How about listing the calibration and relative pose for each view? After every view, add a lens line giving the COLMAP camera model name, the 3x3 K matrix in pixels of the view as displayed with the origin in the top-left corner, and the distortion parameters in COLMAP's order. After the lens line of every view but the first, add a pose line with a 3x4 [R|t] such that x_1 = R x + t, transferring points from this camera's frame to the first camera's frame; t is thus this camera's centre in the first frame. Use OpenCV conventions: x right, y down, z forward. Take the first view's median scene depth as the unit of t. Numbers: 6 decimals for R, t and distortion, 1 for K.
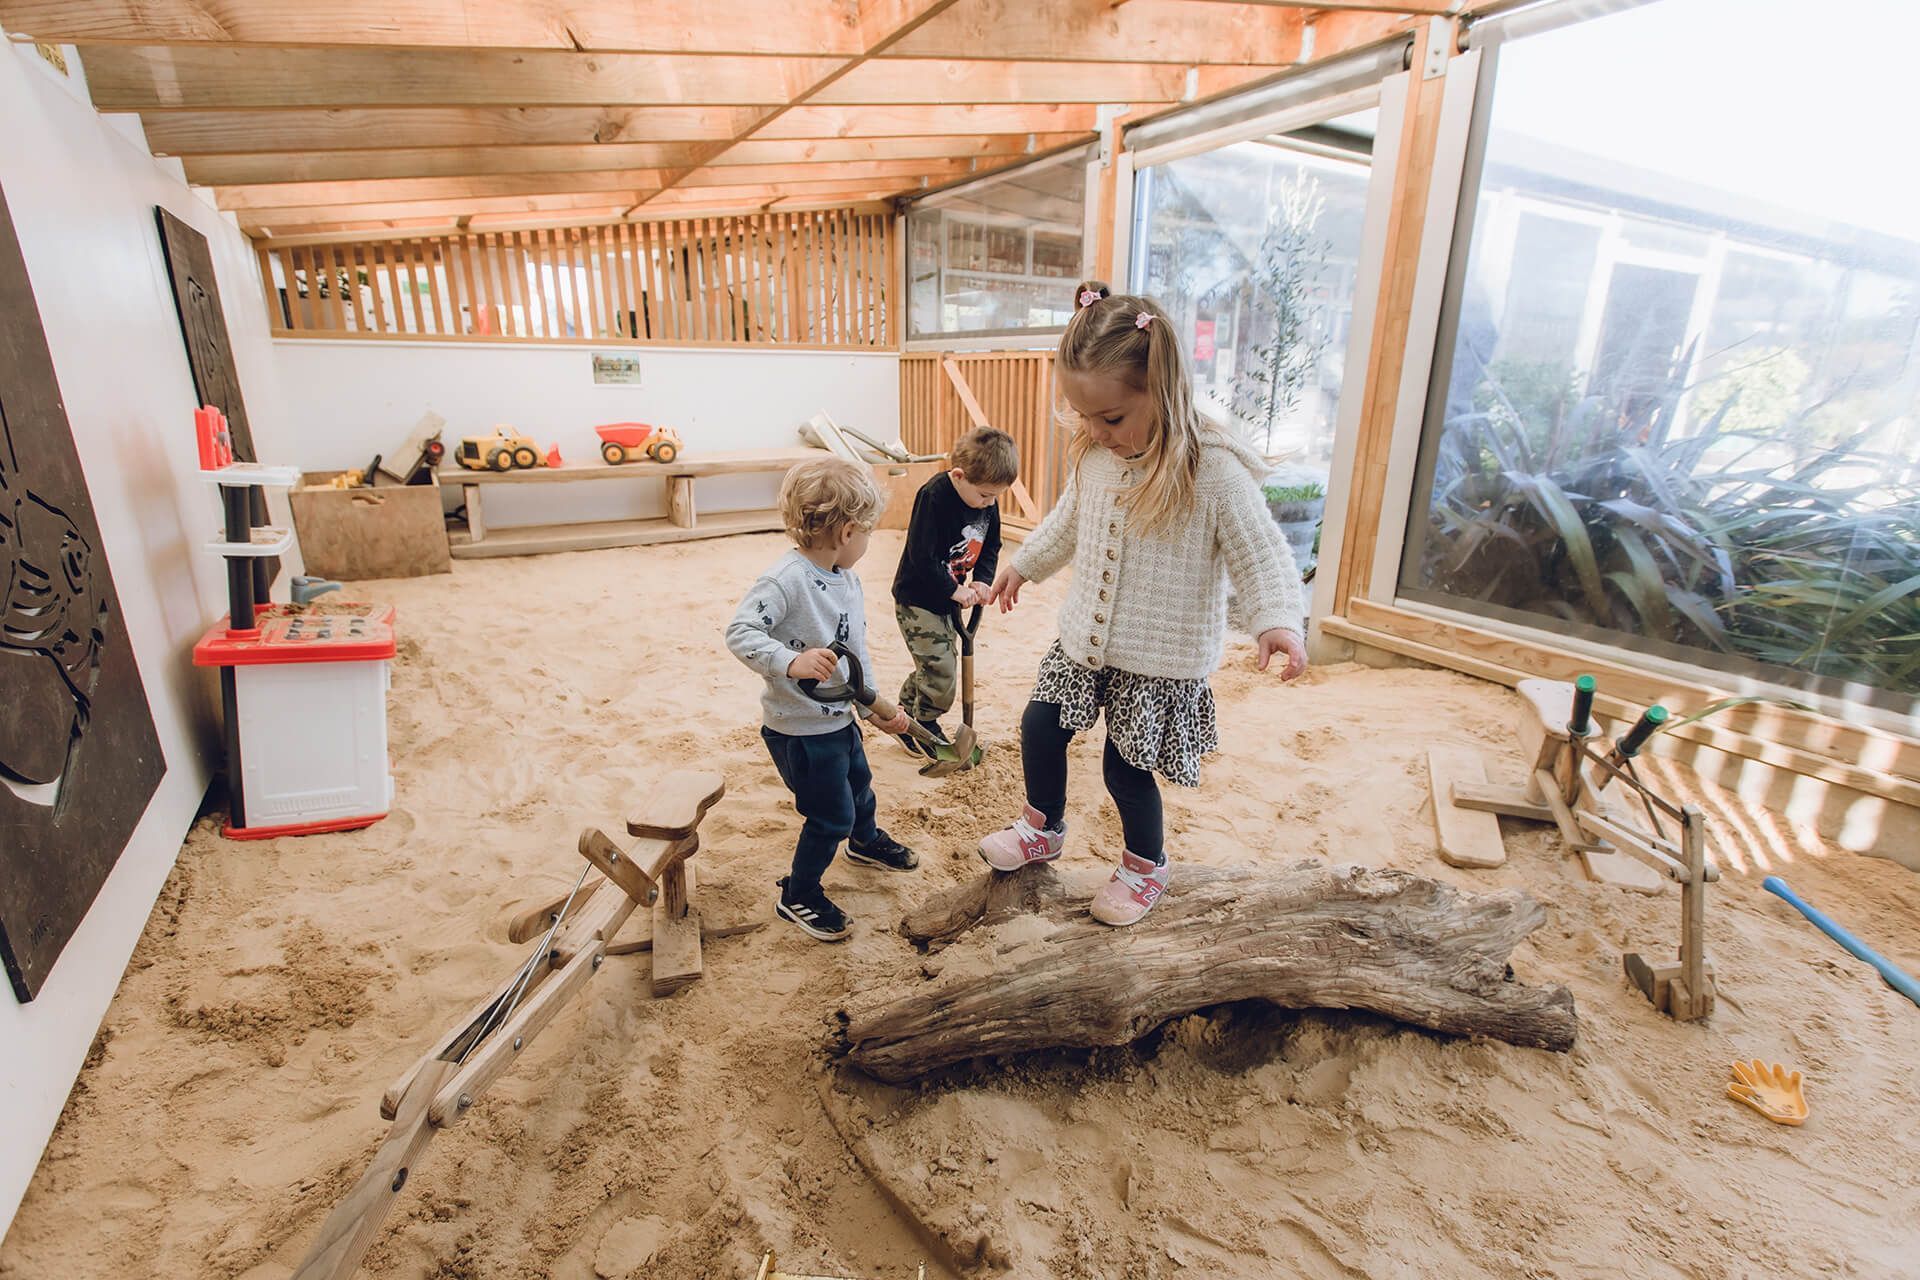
lens RADIAL K [[881.7, 0, 960.0], [0, 881.7, 640.0], [0, 0, 1]] dist [0.000392, -0.000070]
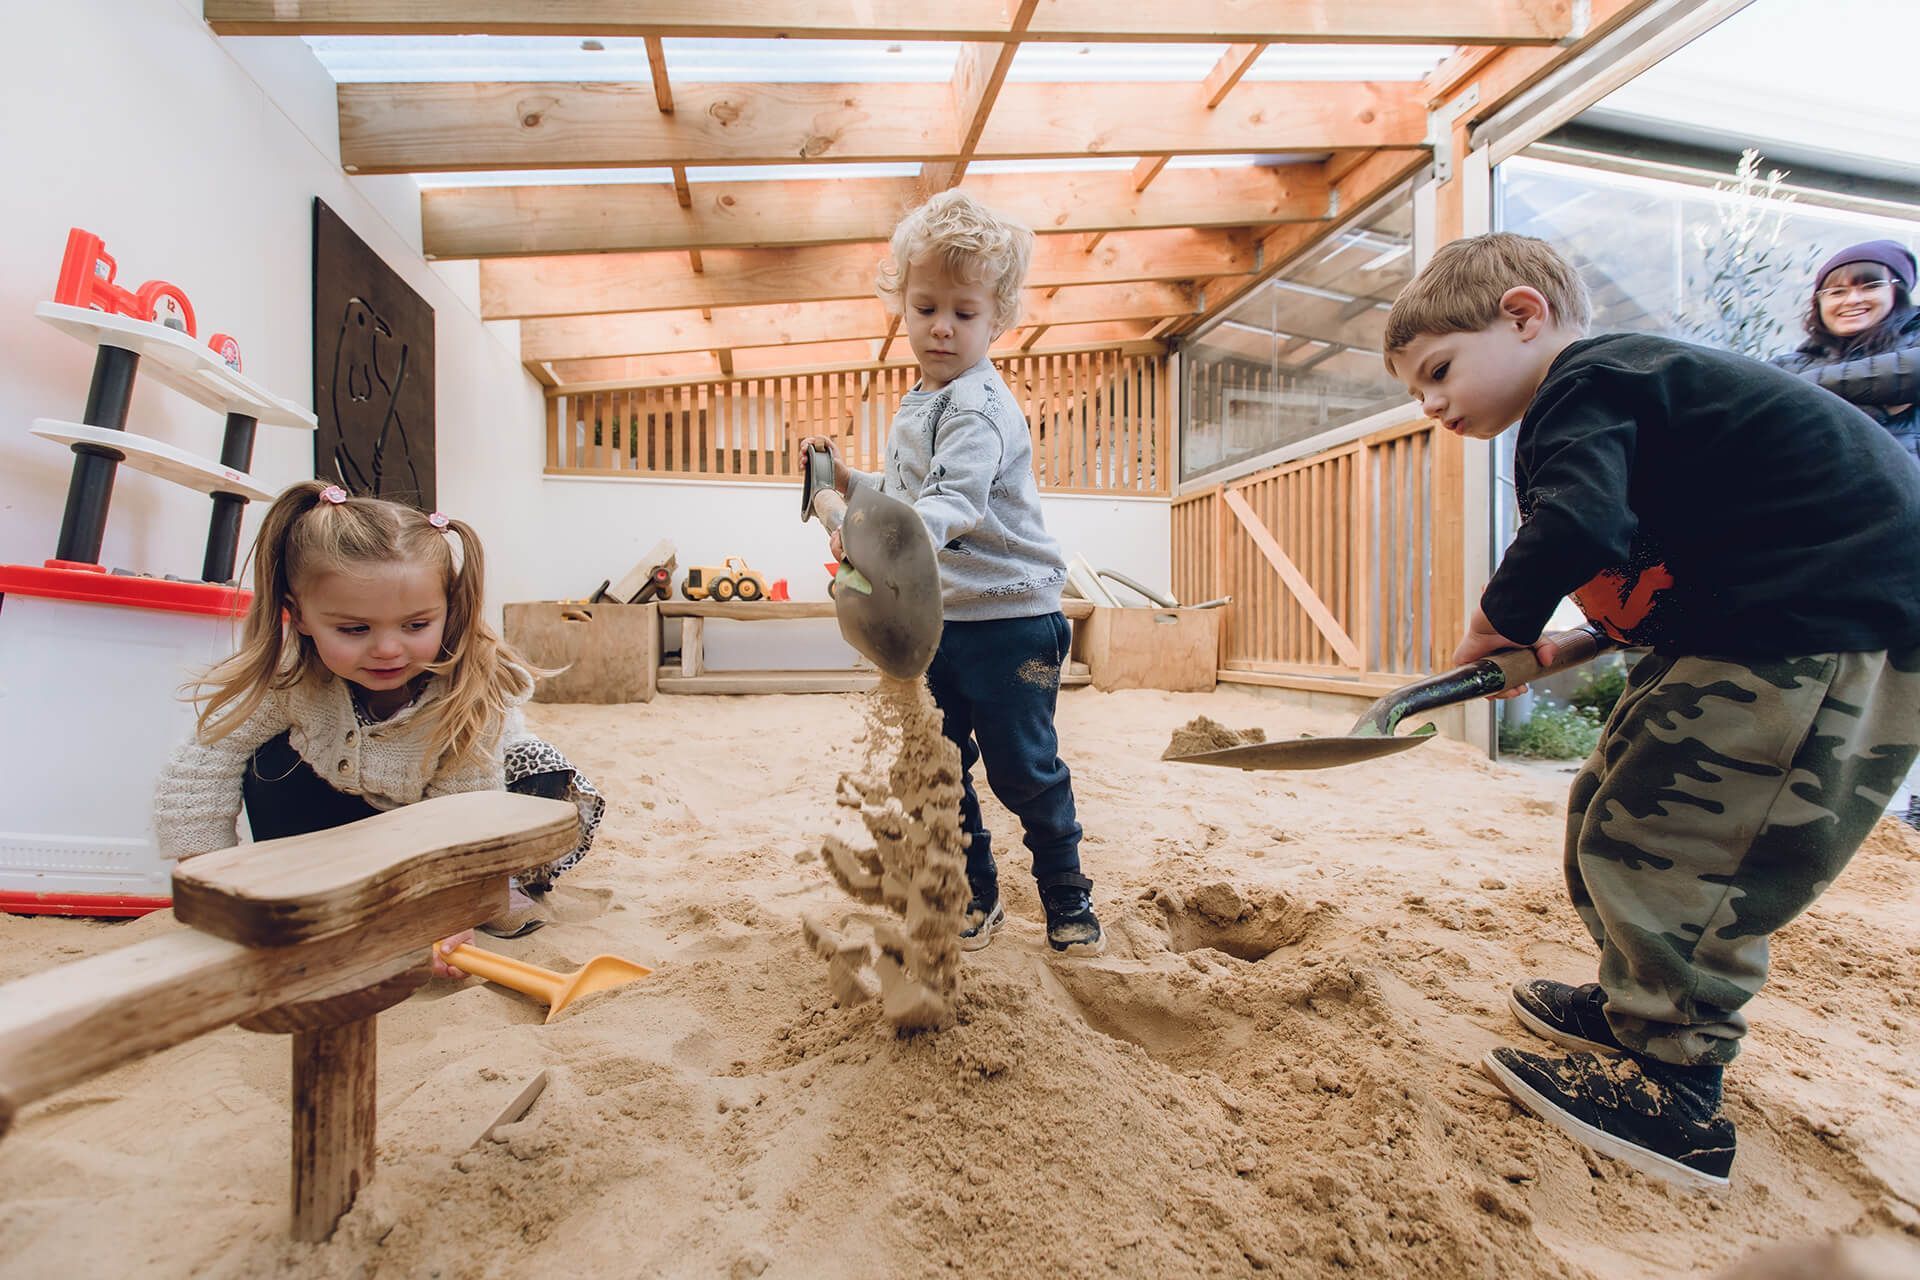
lens RADIAL K [[848.5, 0, 966.6], [0, 848.5, 632.3], [0, 0, 1]] dist [-0.001036, -0.000484]
pose [[0.950646, -0.007636, -0.310182, -0.002598], [-0.083441, 0.956578, -0.279279, 0.065770], [0.298846, 0.291377, 0.908730, 0.281772]]
